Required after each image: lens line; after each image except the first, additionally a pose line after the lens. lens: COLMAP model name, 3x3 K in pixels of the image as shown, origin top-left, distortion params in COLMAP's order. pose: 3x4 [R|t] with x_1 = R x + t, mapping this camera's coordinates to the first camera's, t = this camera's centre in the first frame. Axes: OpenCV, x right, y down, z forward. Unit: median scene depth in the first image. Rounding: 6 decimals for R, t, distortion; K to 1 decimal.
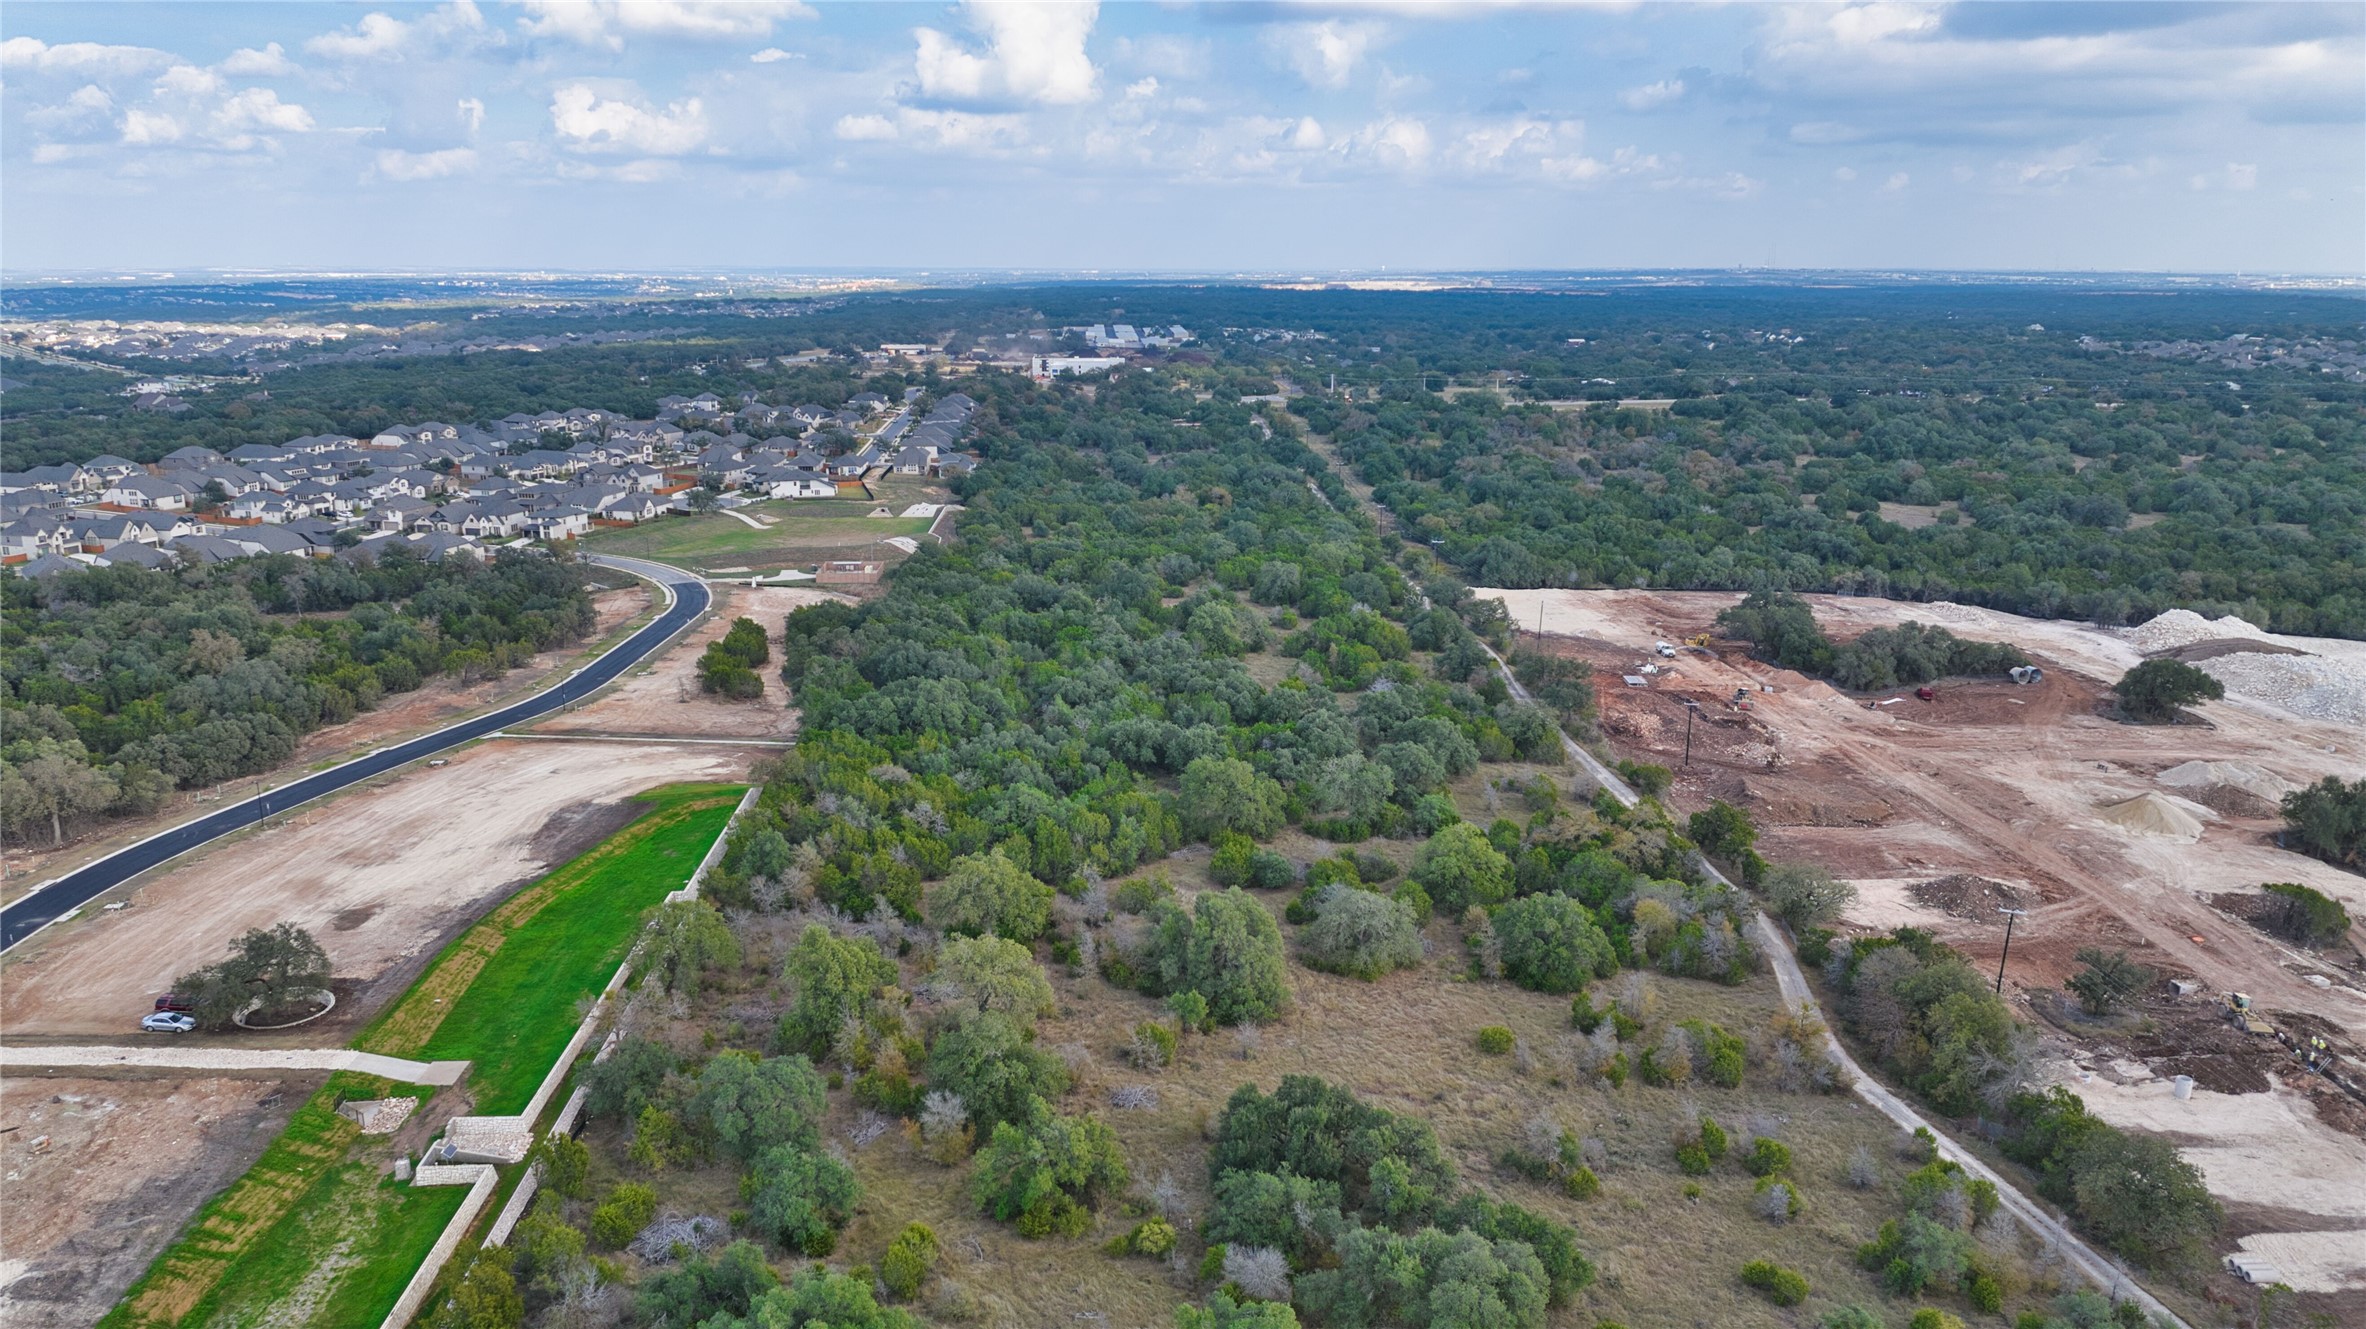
lens RADIAL K [[1660.7, 0, 1186.4], [0, 1660.7, 673.9], [0, 0, 1]] dist [0.009346, -0.032701]
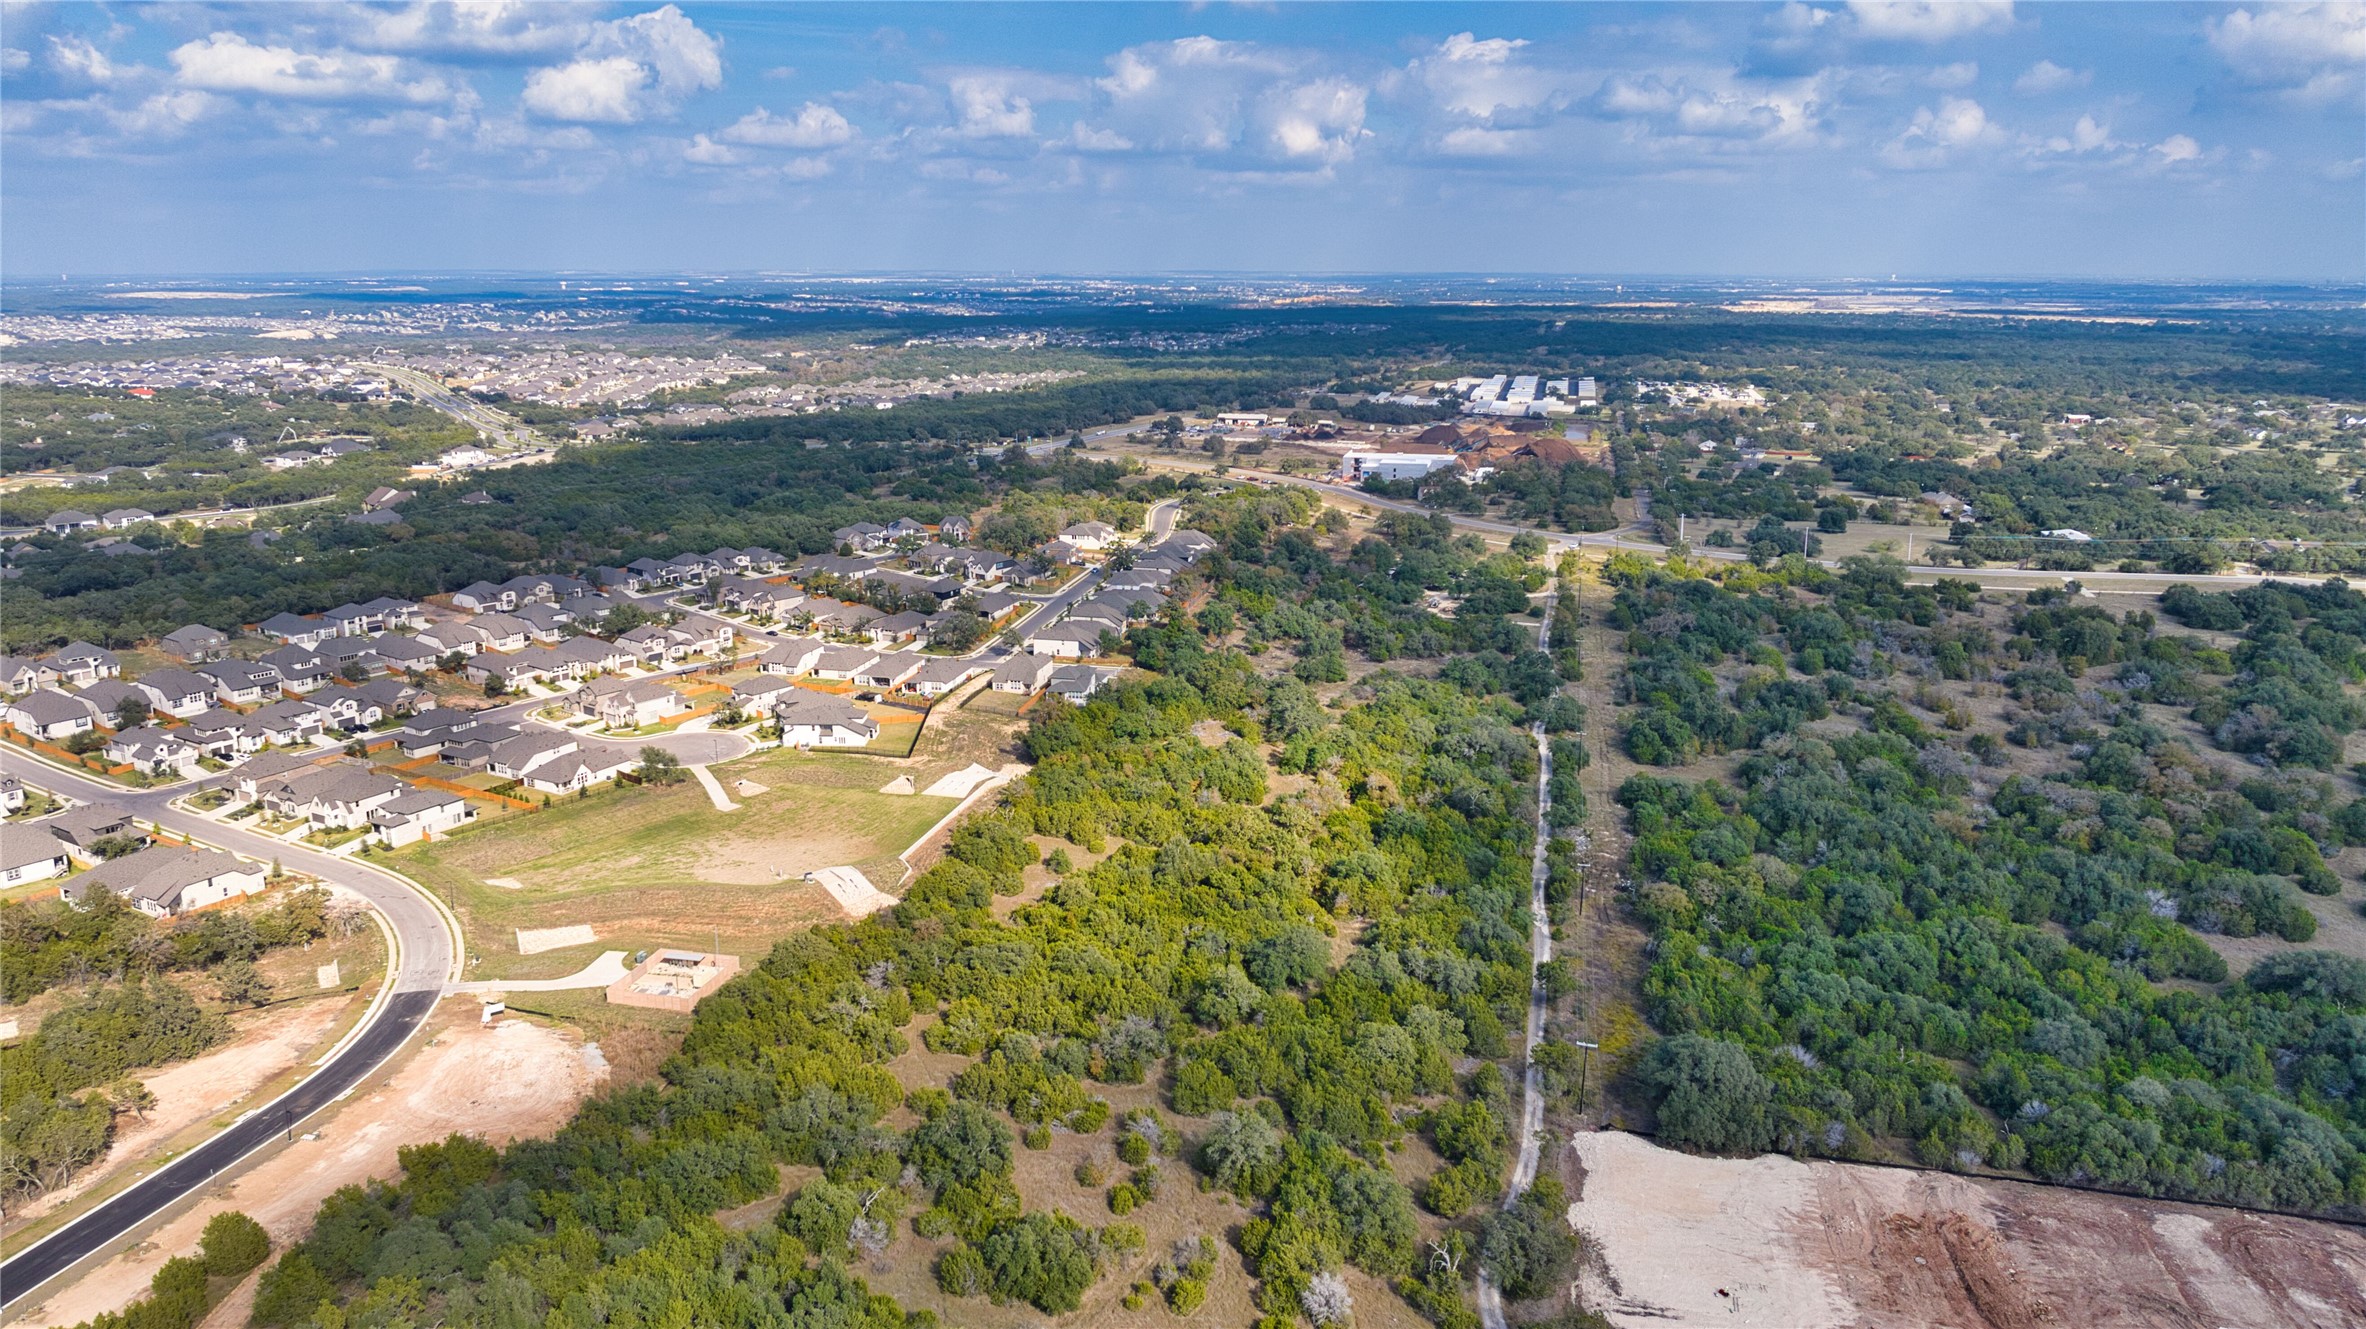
lens RADIAL K [[1660.7, 0, 1193.1], [0, 1660.7, 657.0], [0, 0, 1]] dist [0.009346, -0.032701]
pose [[0.961614, 0.063843, -0.266875, 0.117253], [-0.066973, 0.997751, -0.002634, -0.142660], [0.266106, 0.020406, 0.963728, 0.291346]]
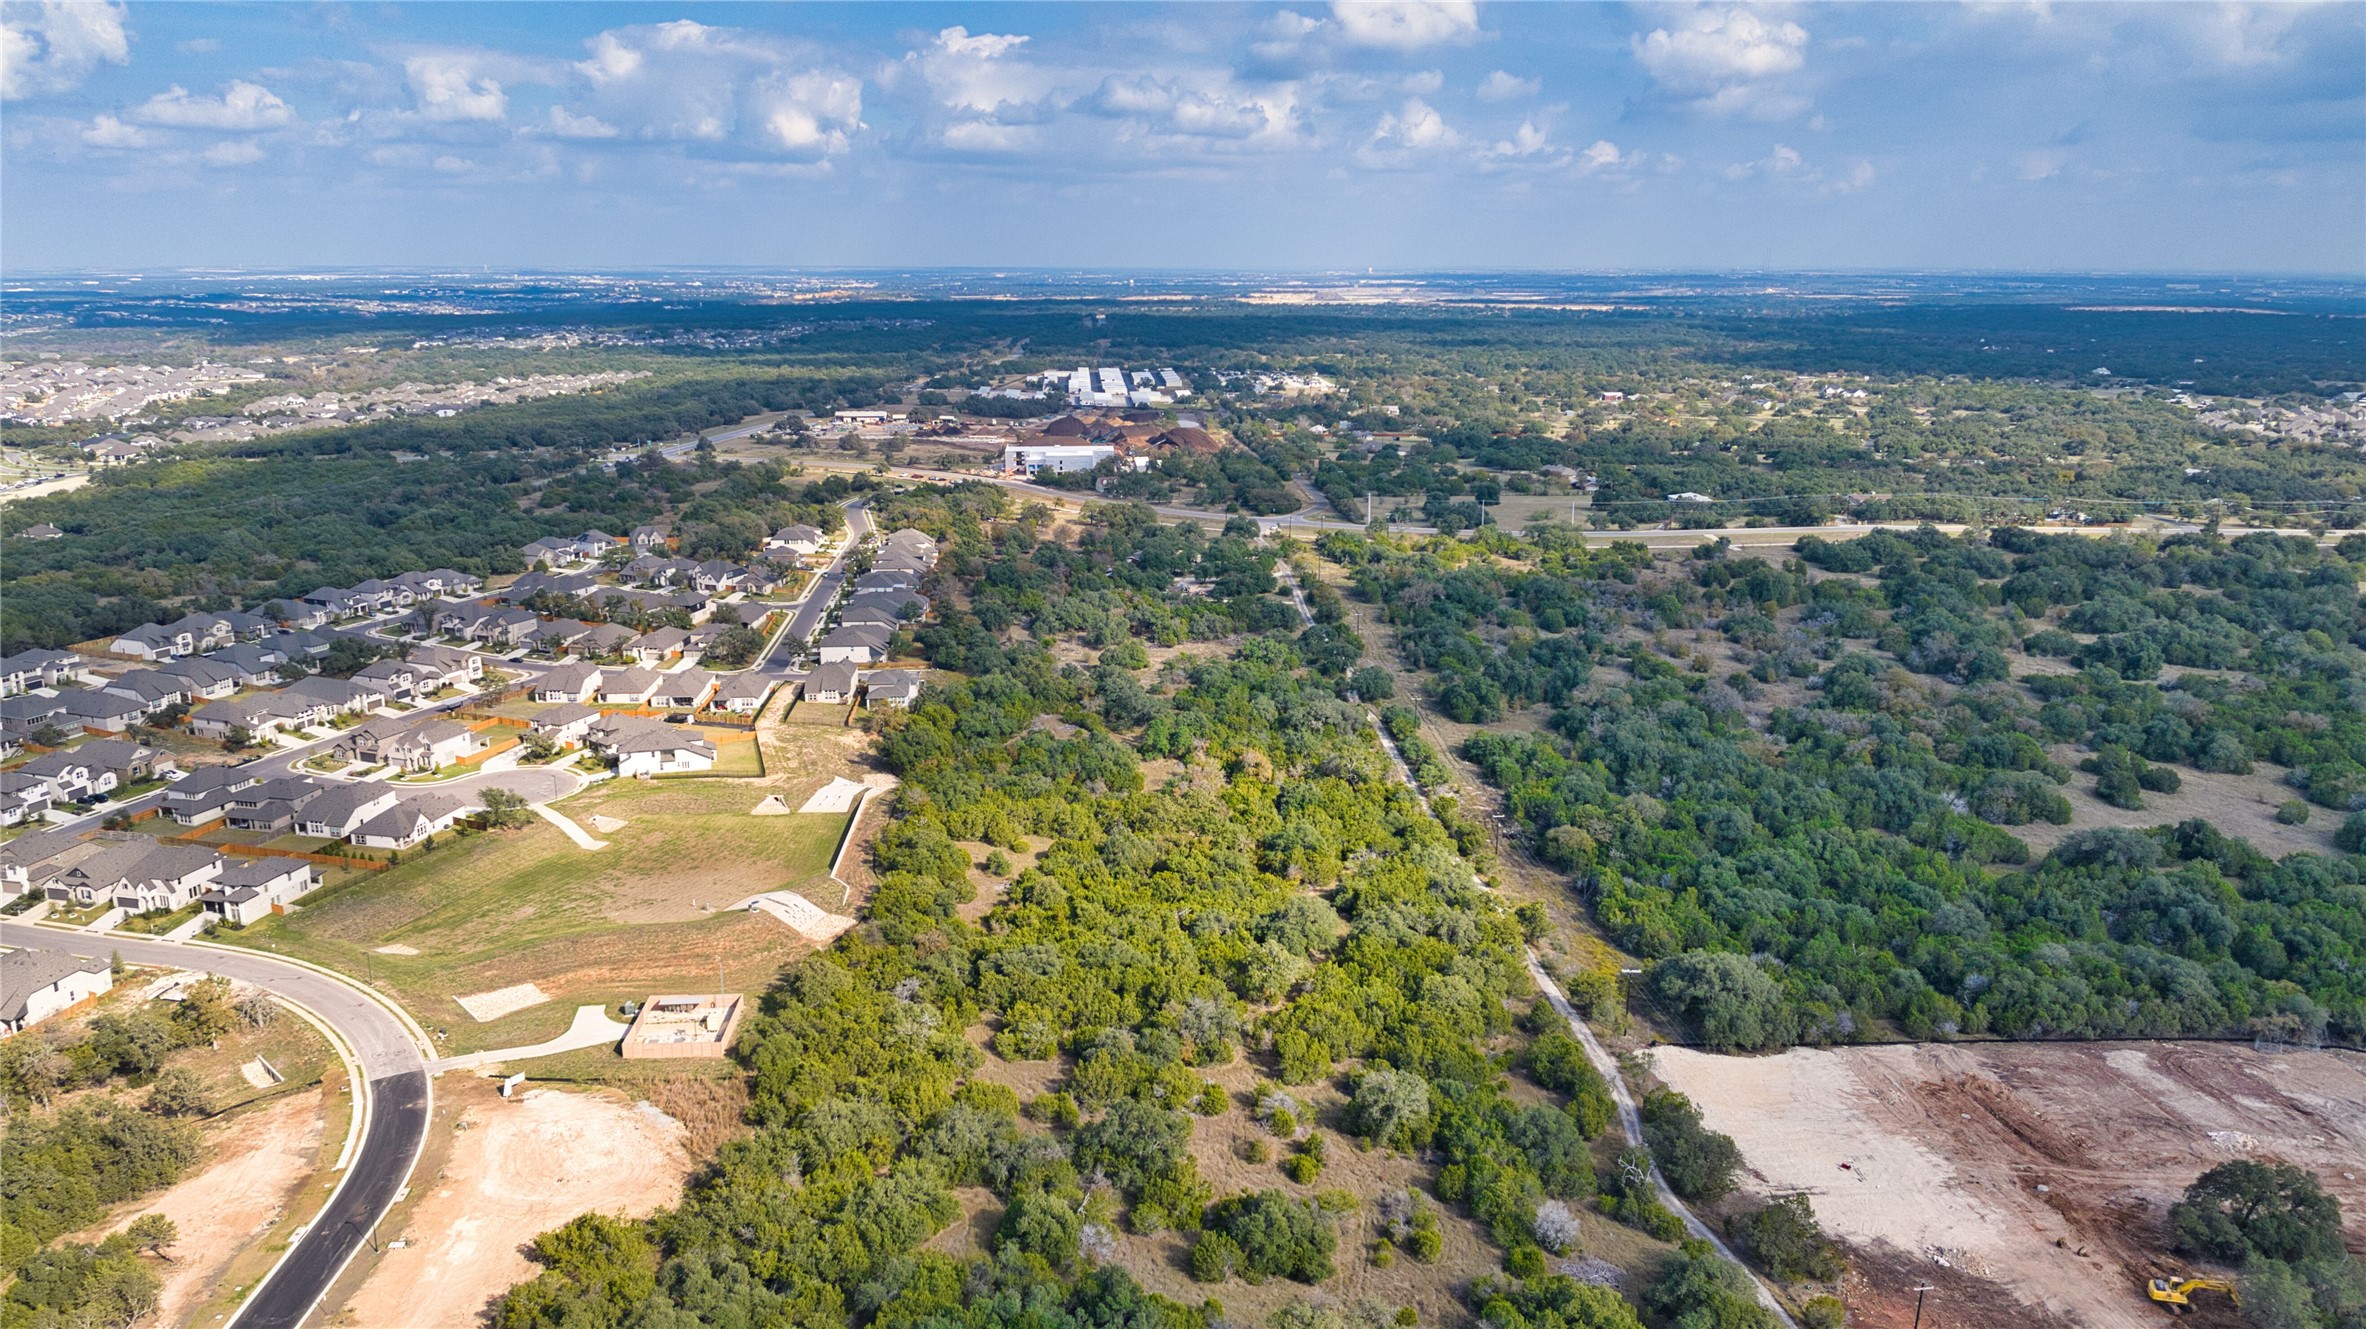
lens RADIAL K [[1660.7, 0, 1186.2], [0, 1660.7, 664.9], [0, 0, 1]] dist [0.009346, -0.032701]
pose [[0.999957, -0.002575, 0.008938, -0.014389], [0.002610, 0.999989, -0.003967, -0.136204], [-0.008928, 0.003990, 0.999952, 0.267114]]
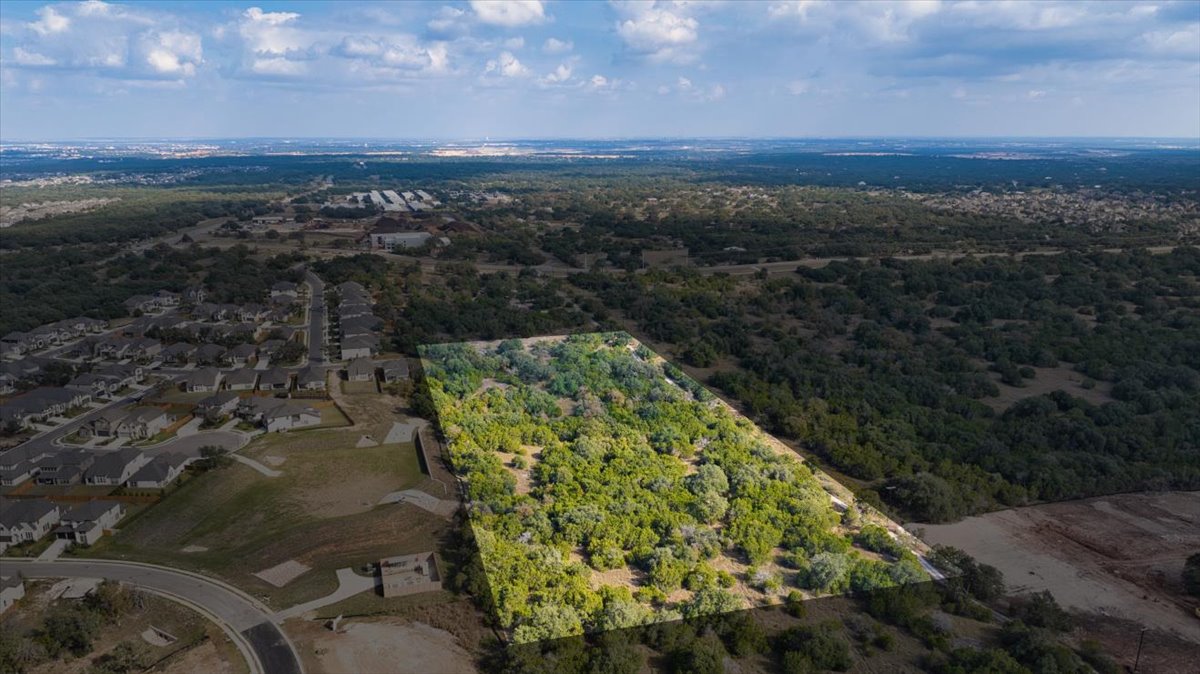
lens RADIAL K [[842.5, 0, 601.1], [0, 842.5, 341.5], [0, 0, 1]] dist [0.008552, -0.031147]
pose [[0.968309, -0.062891, 0.241706, -0.144460], [0.063050, 0.997985, 0.007088, -0.146613], [-0.241665, 0.008376, 0.970324, 0.310292]]
